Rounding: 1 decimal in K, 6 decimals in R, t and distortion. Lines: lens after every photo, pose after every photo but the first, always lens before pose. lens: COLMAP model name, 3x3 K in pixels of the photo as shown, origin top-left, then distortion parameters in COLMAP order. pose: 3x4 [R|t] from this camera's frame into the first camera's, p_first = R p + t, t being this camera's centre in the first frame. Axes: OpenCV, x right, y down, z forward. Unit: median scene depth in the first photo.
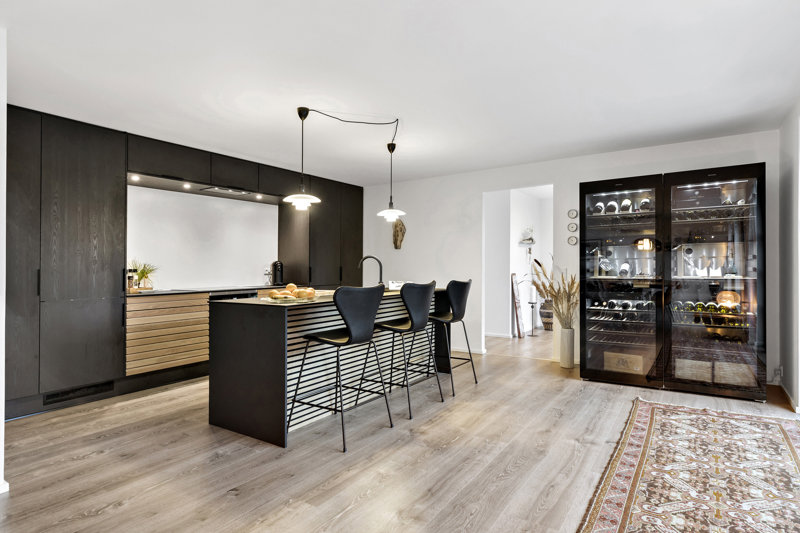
lens RADIAL K [[450.8, 0, 400.3], [0, 450.8, 267.5], [0, 0, 1]] dist [0.013912, 0.000188]
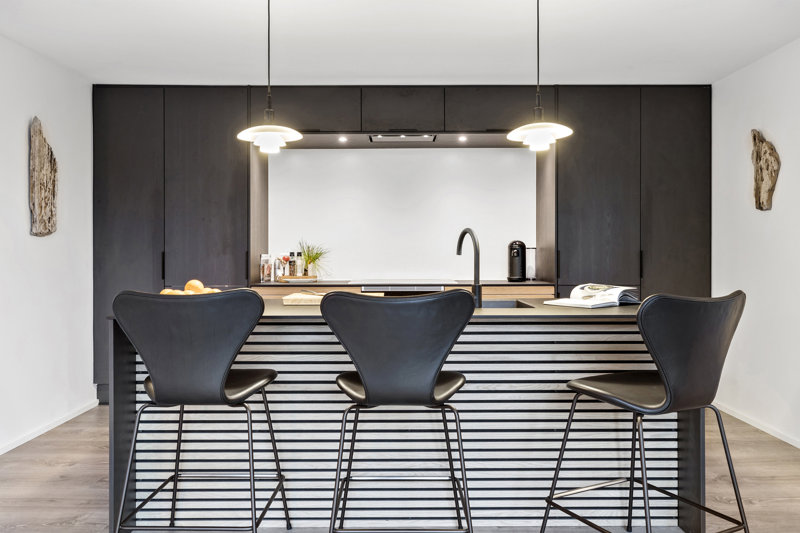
lens RADIAL K [[585.6, 0, 400.0], [0, 585.6, 259.5], [0, 0, 1]] dist [0.005167, 0.000741]
pose [[0.557834, 0.016988, -0.829779, 0.351025], [-0.003760, 0.999832, 0.017942, -0.003075], [0.829944, -0.006888, 0.557804, 0.517589]]
